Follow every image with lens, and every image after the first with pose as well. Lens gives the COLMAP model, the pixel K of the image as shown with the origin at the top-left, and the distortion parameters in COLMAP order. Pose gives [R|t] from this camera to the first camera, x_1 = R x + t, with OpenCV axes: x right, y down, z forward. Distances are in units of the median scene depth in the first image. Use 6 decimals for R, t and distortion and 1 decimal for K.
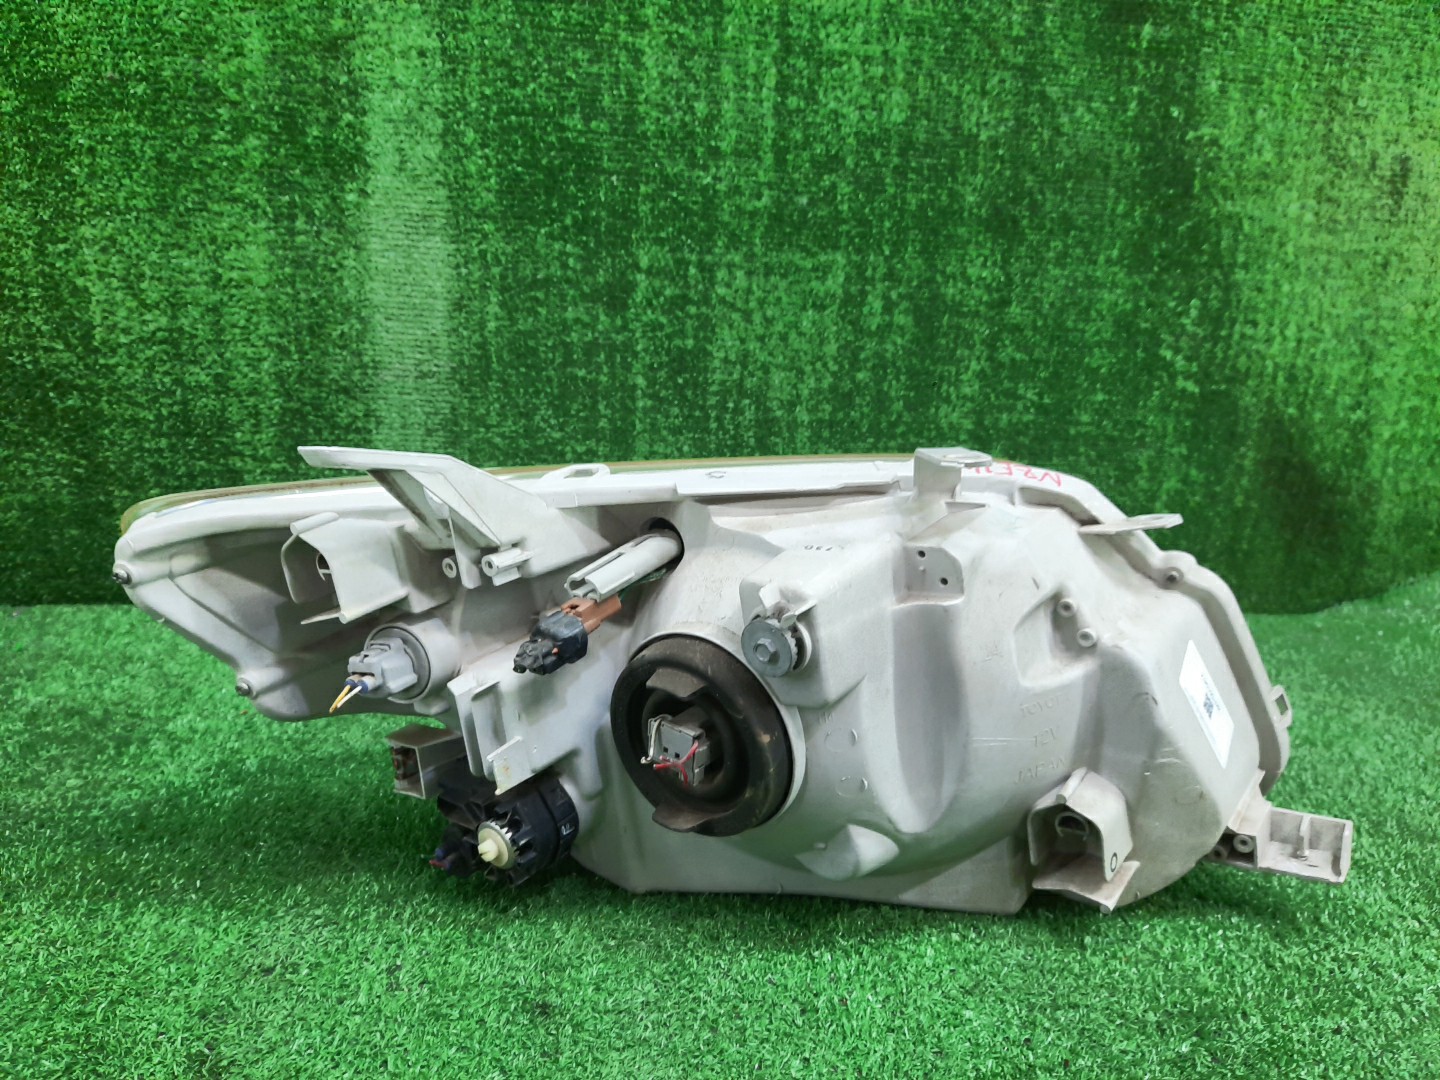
lens RADIAL K [[1076.5, 0, 714.2], [0, 1076.5, 548.1], [0, 0, 1]] dist [0.027246, -0.046363]
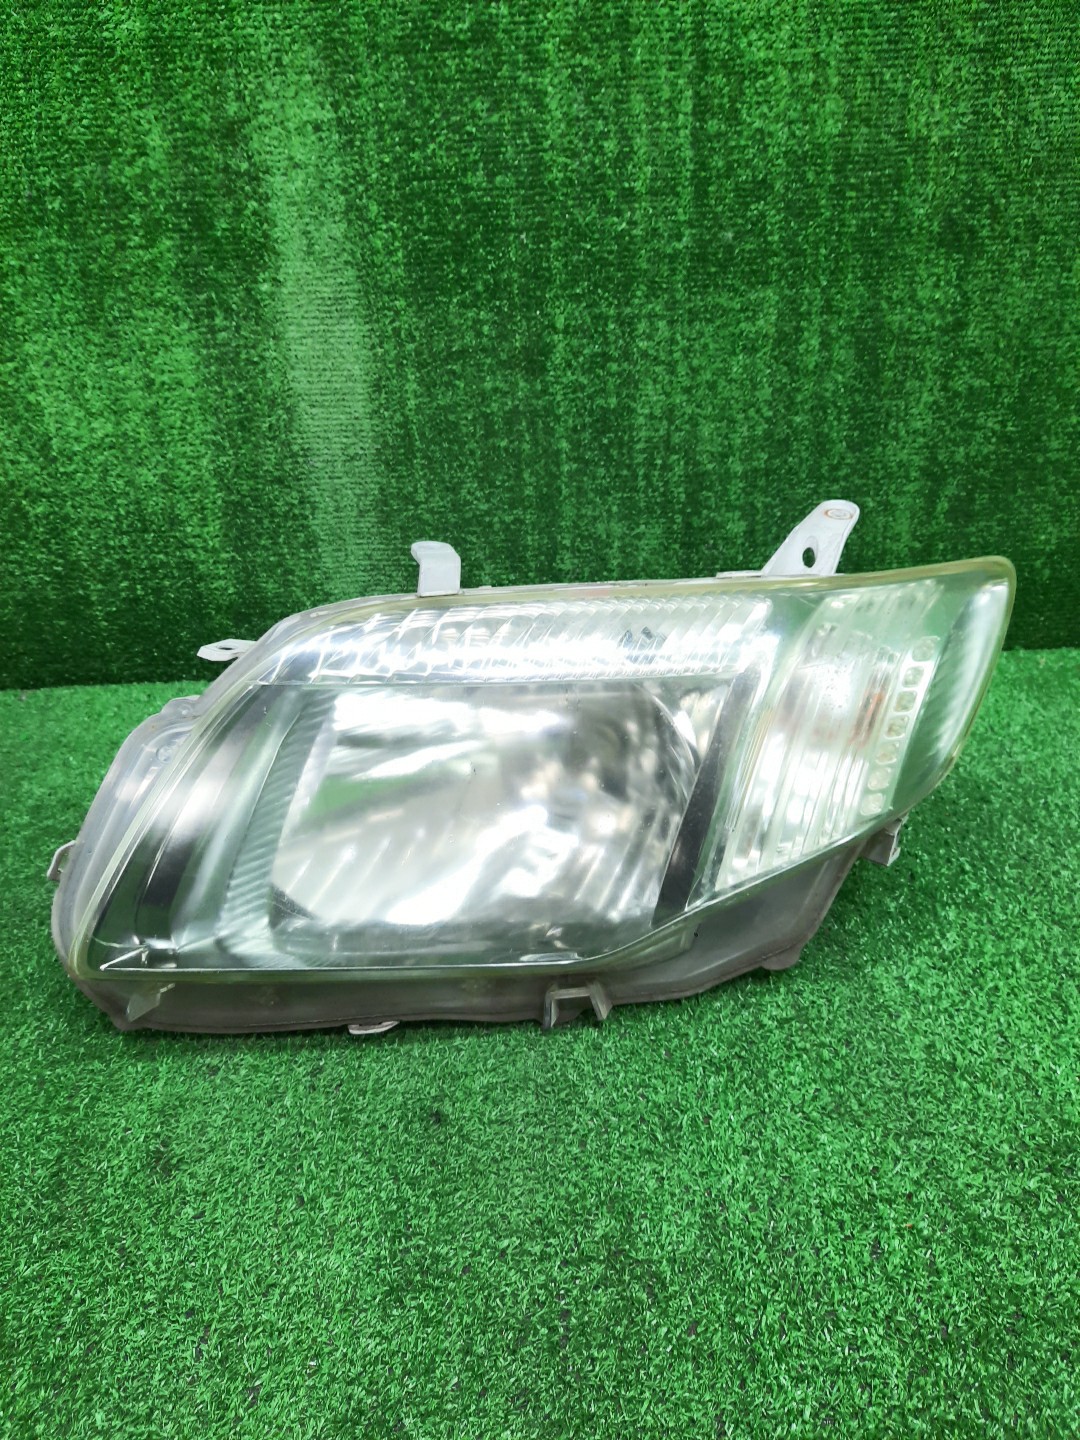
lens RADIAL K [[1076.5, 0, 524.8], [0, 1076.5, 715.9], [0, 0, 1]] dist [0.027246, -0.046363]
pose [[0.983011, -0.018174, -0.182646, 0.076493], [0.052021, 0.981869, 0.182284, -0.100100], [0.176021, -0.188688, 0.966133, -0.005936]]
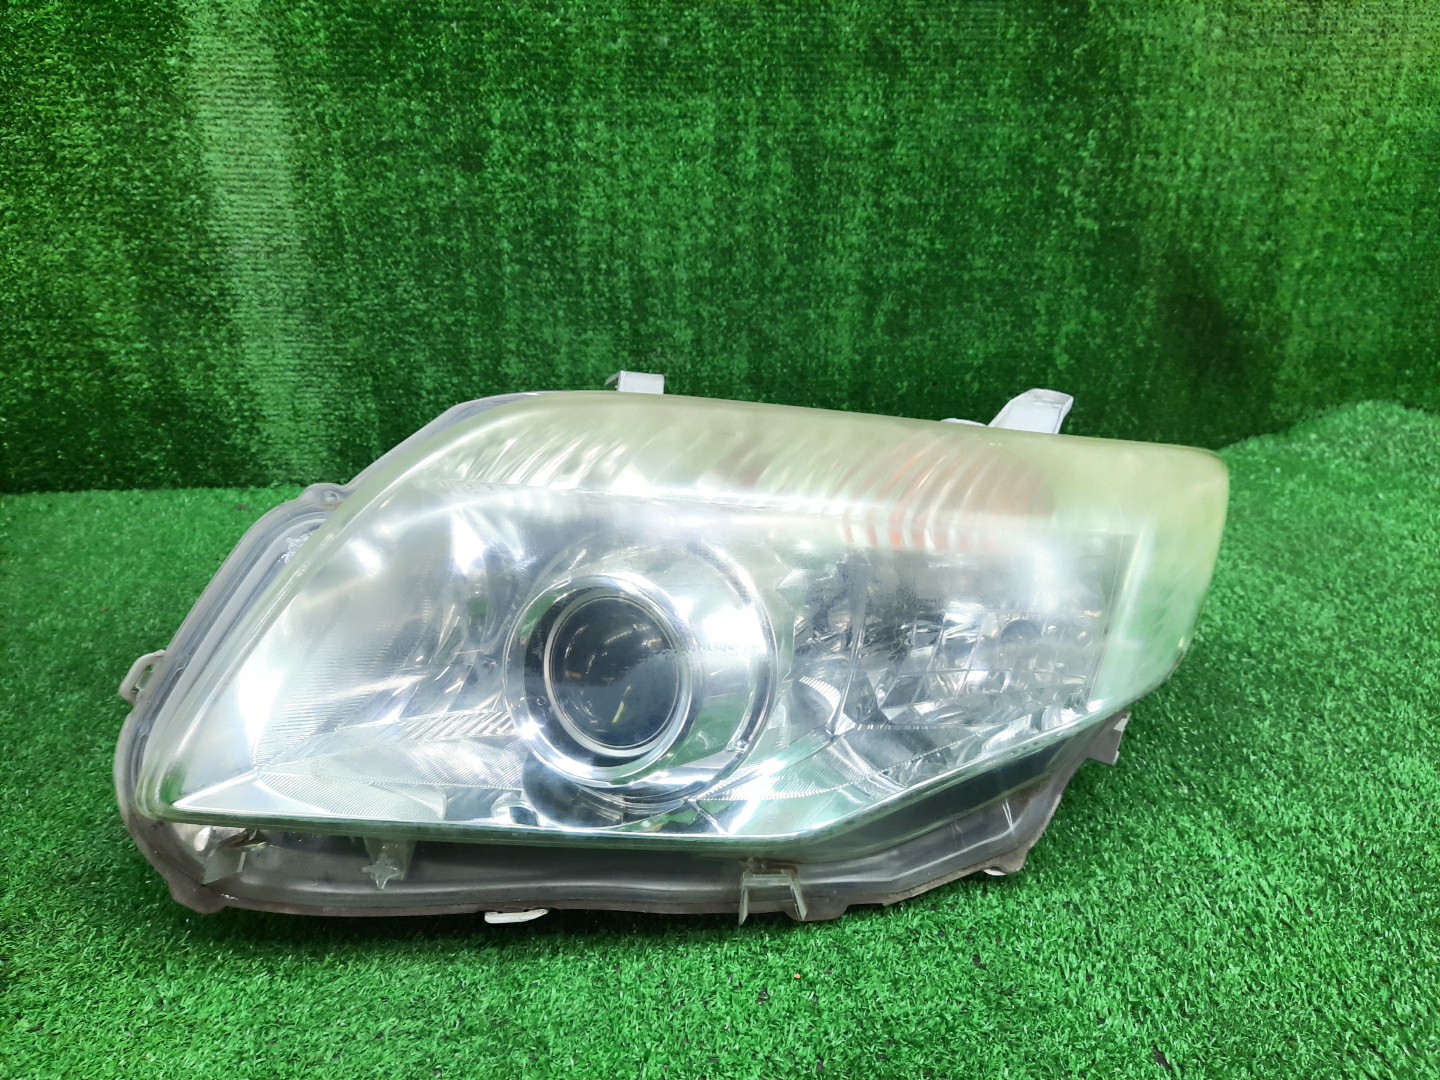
lens RADIAL K [[1076.2, 0, 718.5], [0, 1076.2, 556.1], [0, 0, 1]] dist [0.031135, -0.046871]
pose [[0.999347, -0.033873, -0.012555, 0.133263], [0.035575, 0.983199, 0.179038, -0.051159], [0.006279, -0.179368, 0.983762, -0.000317]]
